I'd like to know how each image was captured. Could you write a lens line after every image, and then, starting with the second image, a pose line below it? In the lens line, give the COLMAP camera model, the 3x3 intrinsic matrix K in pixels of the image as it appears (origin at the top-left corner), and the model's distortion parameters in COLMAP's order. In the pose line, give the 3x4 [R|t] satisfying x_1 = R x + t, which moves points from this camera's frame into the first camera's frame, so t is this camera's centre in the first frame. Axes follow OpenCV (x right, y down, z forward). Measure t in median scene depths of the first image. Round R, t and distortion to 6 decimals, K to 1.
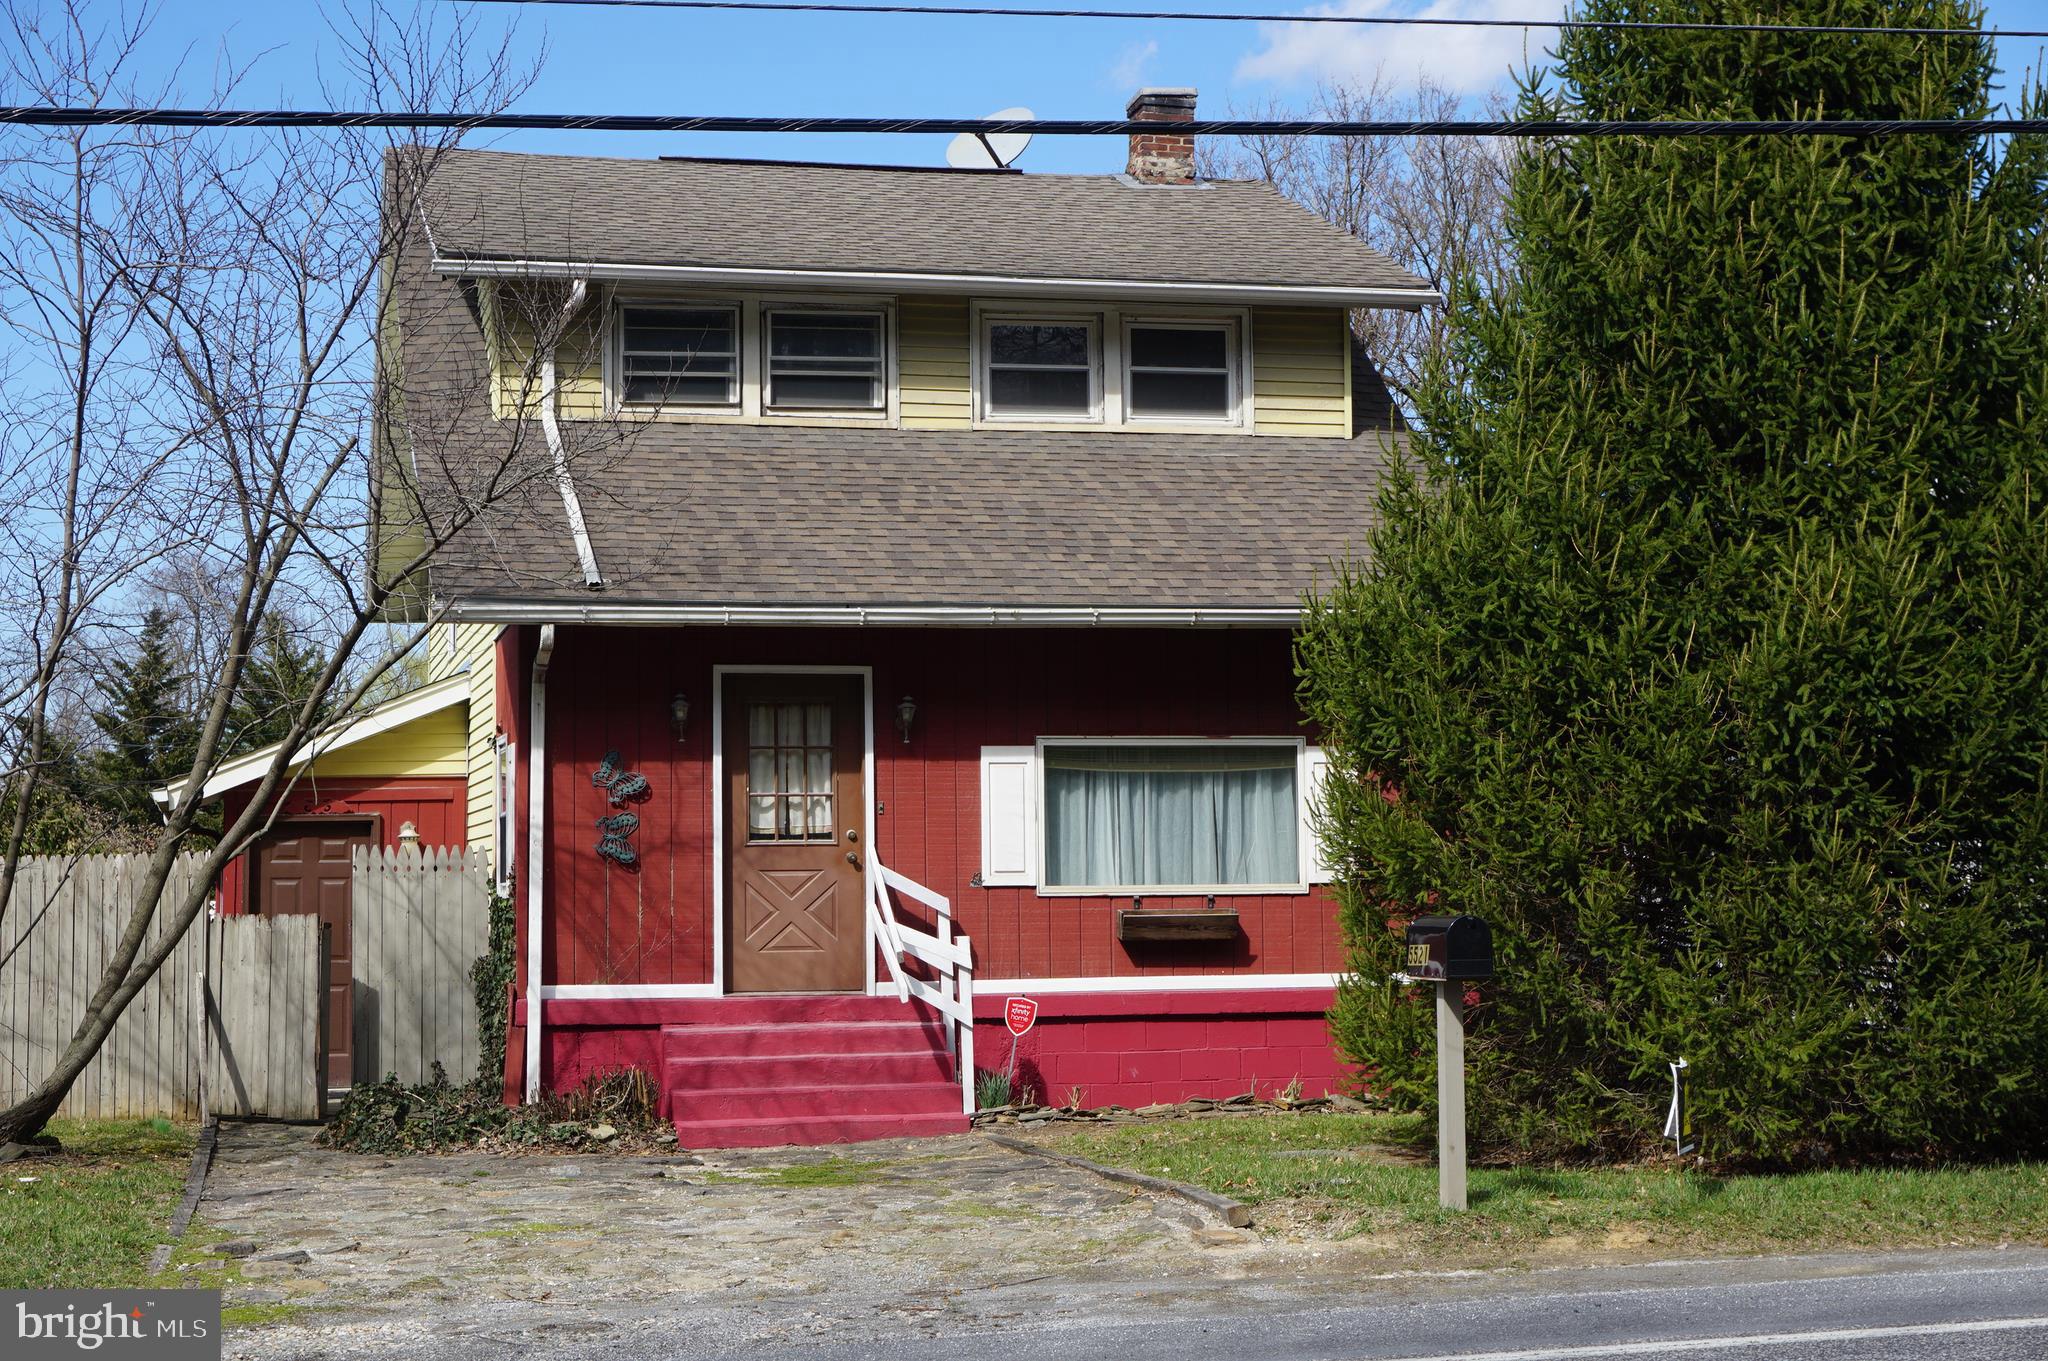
lens RADIAL K [[3367.8, 0, 1007.6], [0, 3367.8, 668.4], [0, 0, 1]] dist [0.063594, 0.000000]
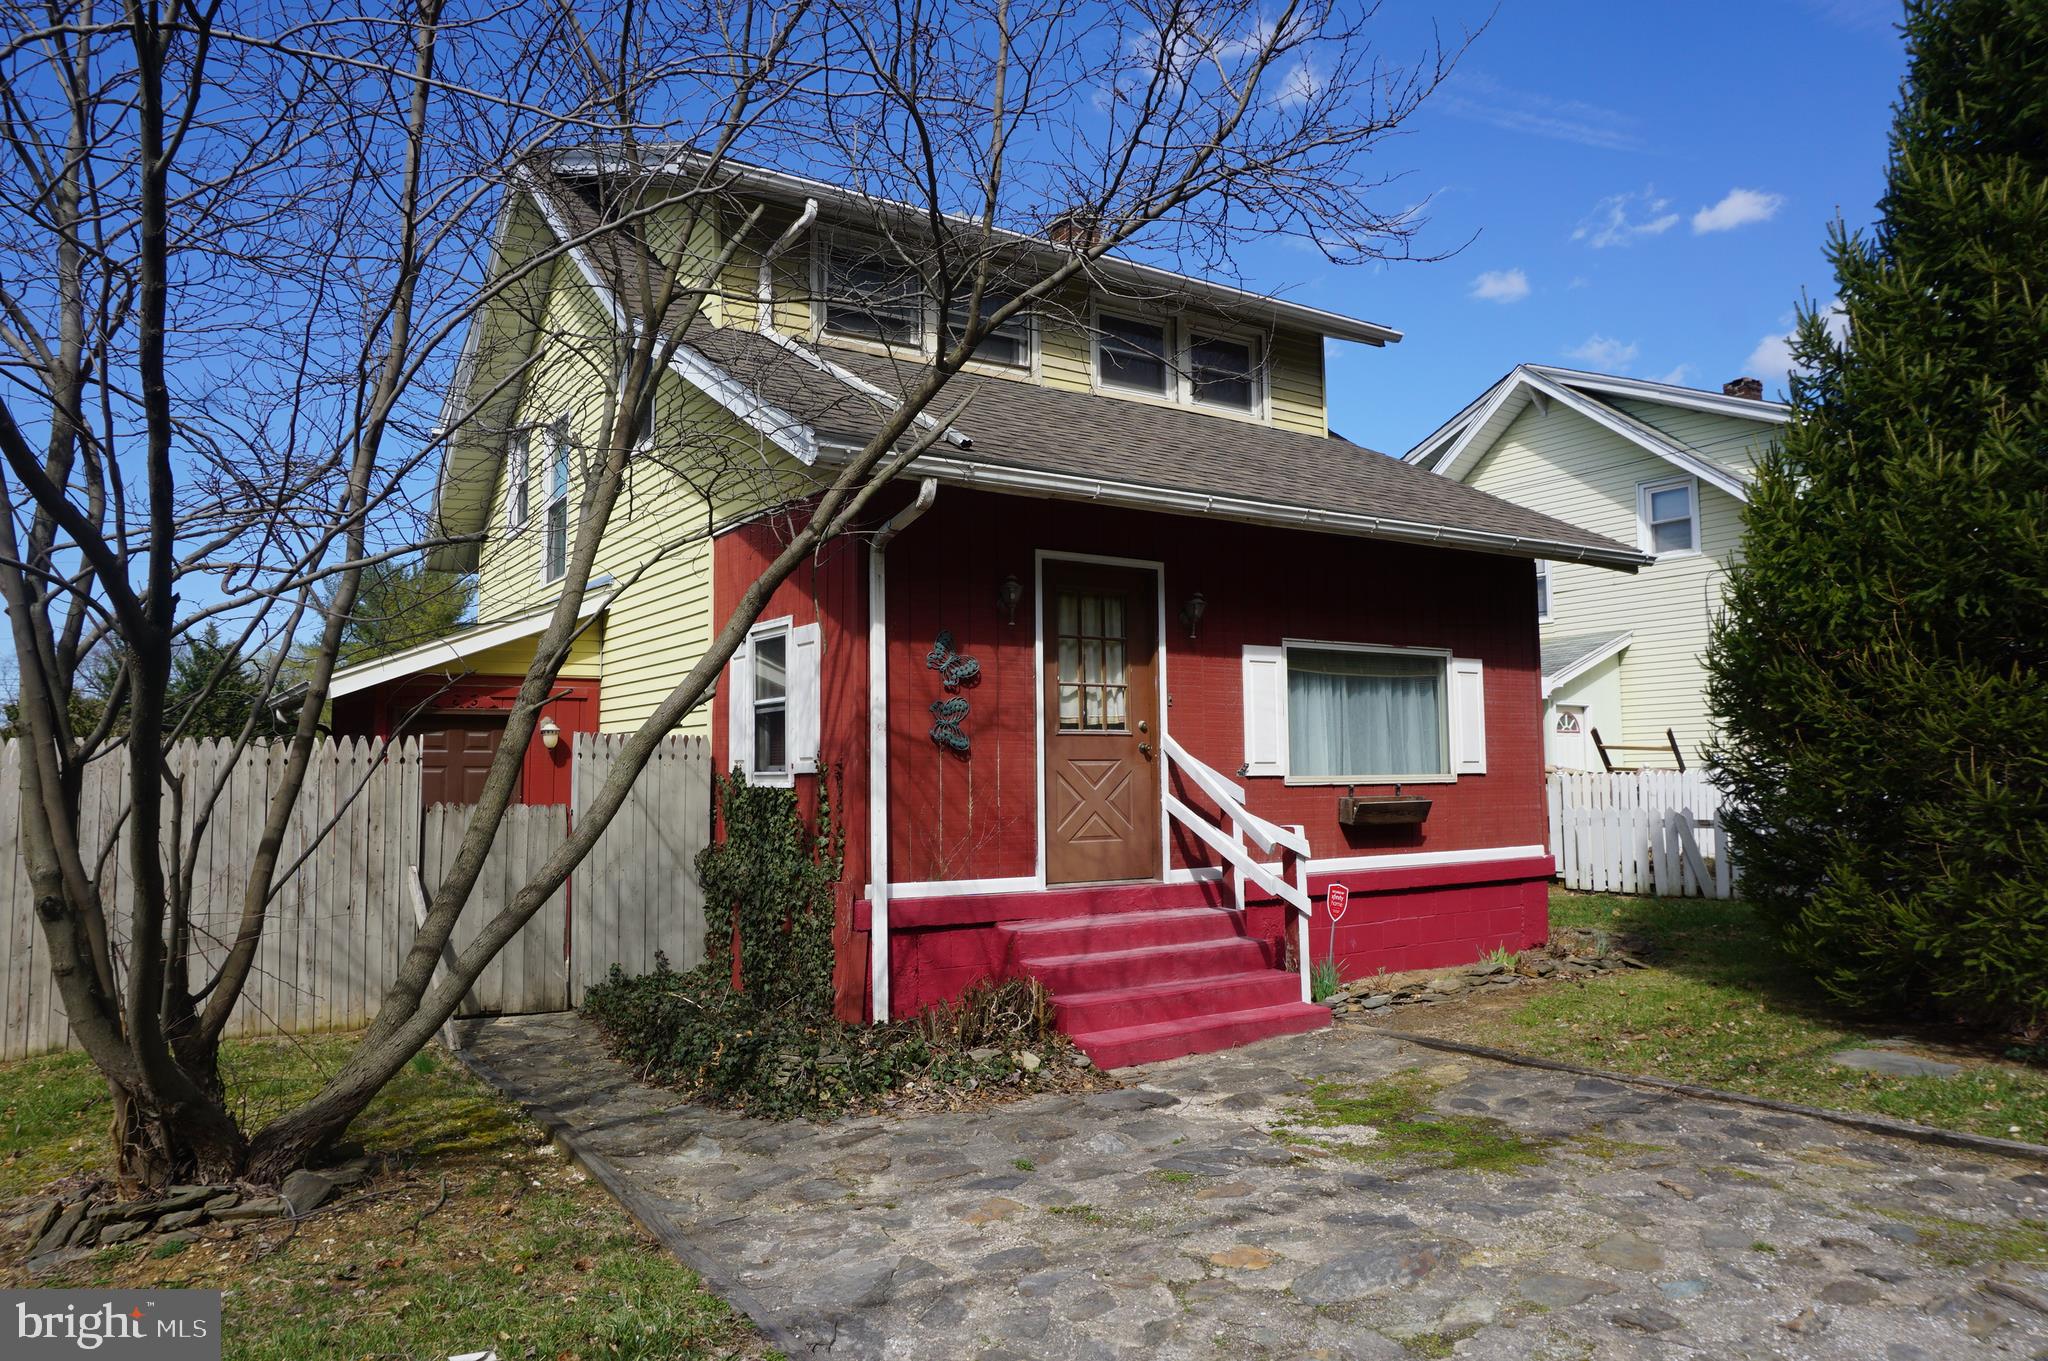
lens RADIAL K [[1381.9, 0, 1036.8], [0, 1381.9, 670.4], [0, 0, 1]] dist [-0.045702, 0.029830]
pose [[0.934166, 0.028805, 0.355673, -0.229600], [-0.024031, 0.999552, -0.017833, 0.041568], [-0.356027, 0.008111, 0.934440, 0.629236]]
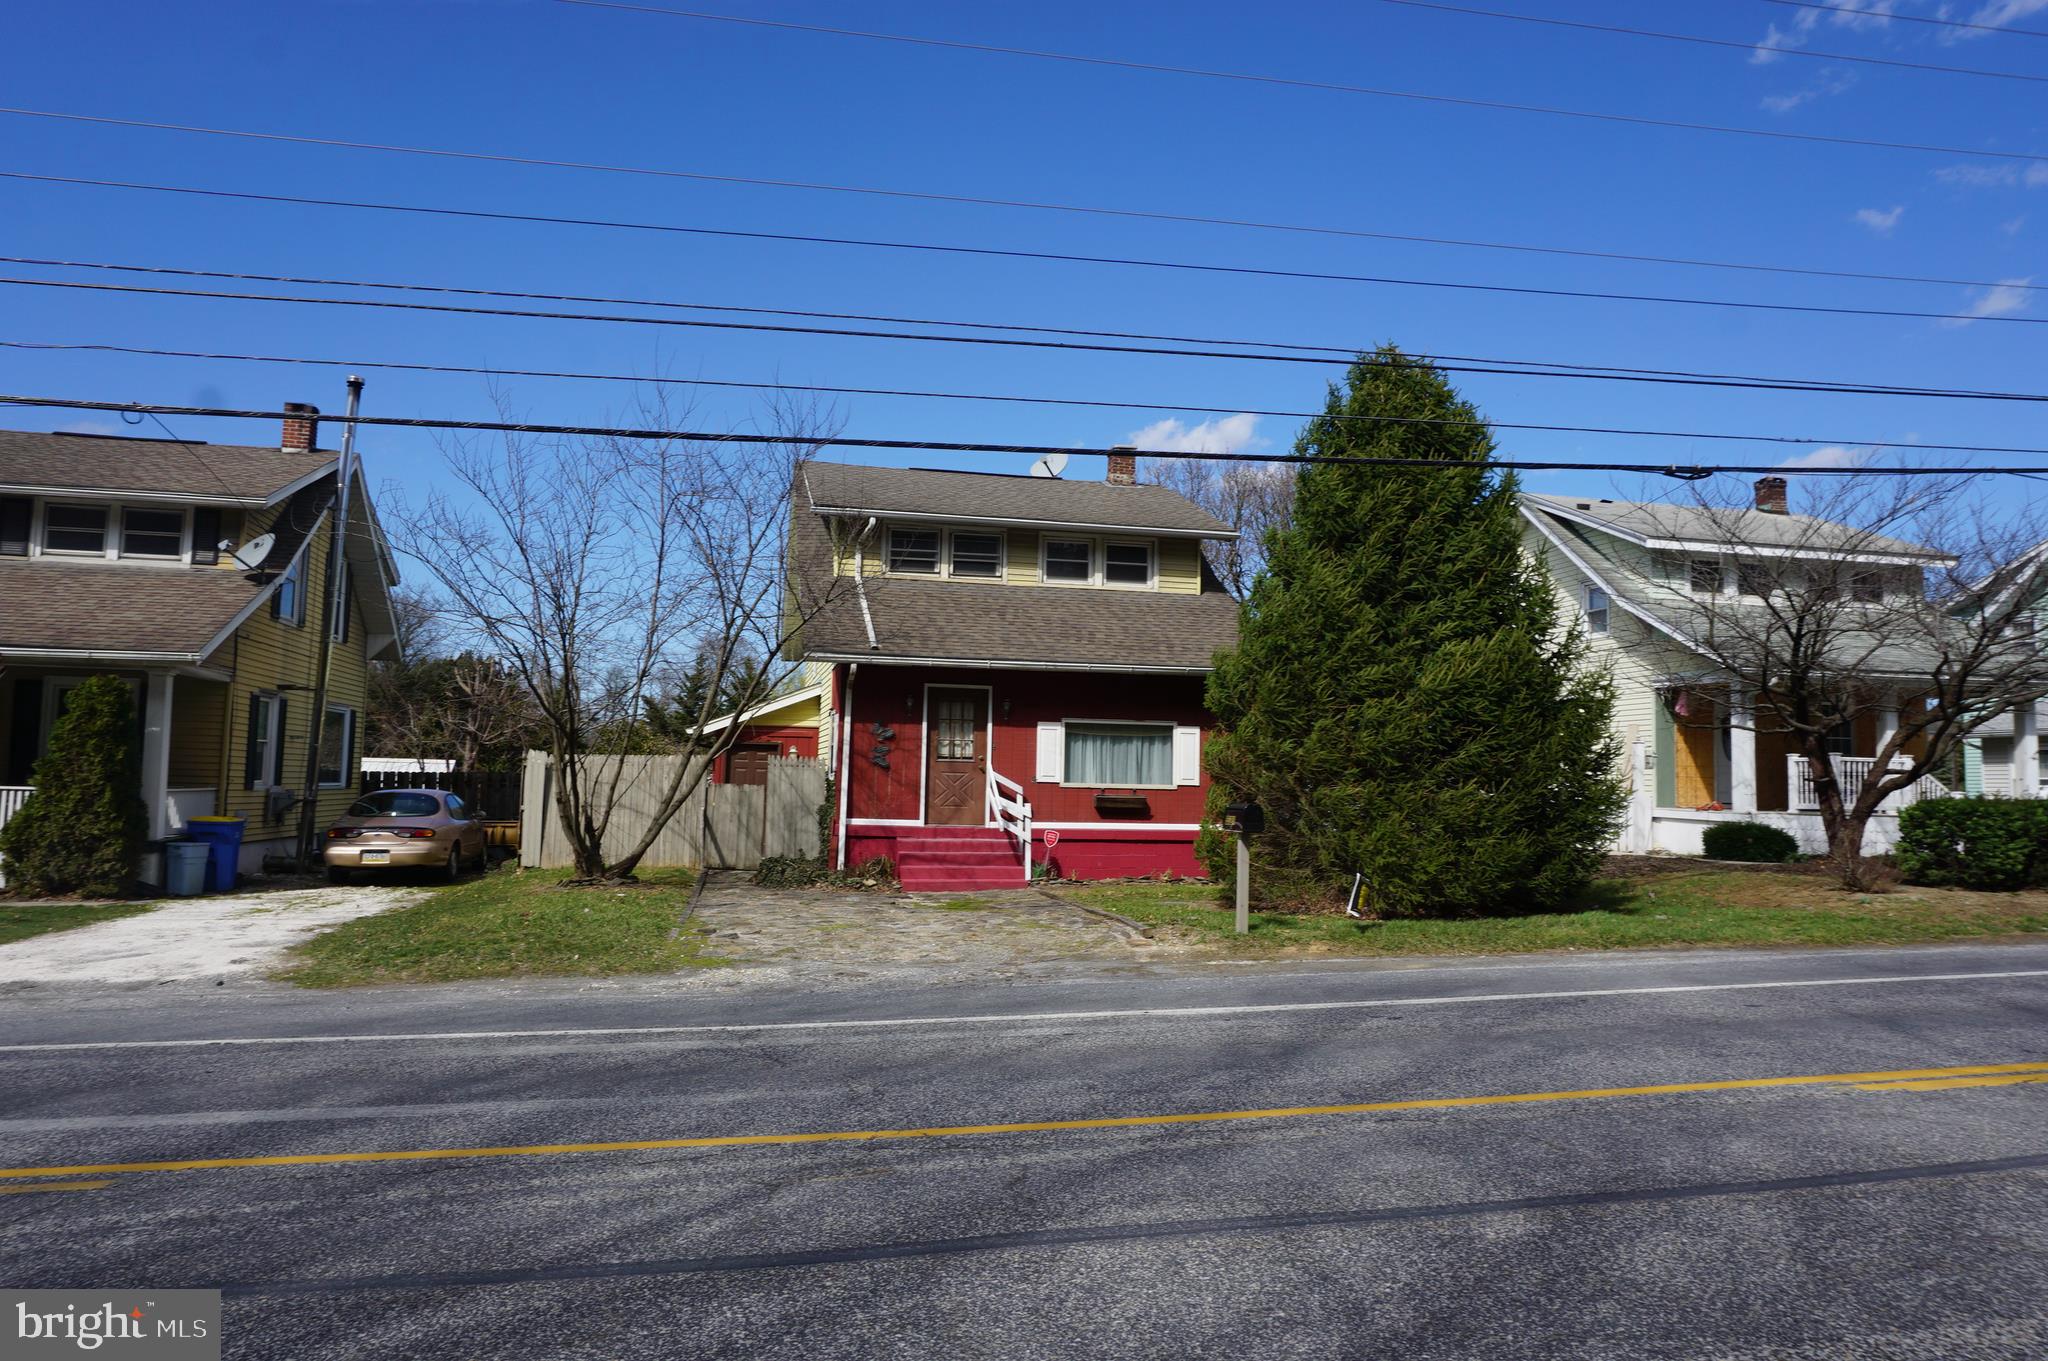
lens RADIAL K [[1381.9, 0, 1030.9], [0, 1381.9, 666.1], [0, 0, 1]] dist [-0.045702, 0.029830]
pose [[0.999431, 0.031469, -0.012102, -0.002463], [-0.031672, 0.999355, -0.016926, 0.001100], [0.011561, 0.017299, 0.999784, 0.046624]]
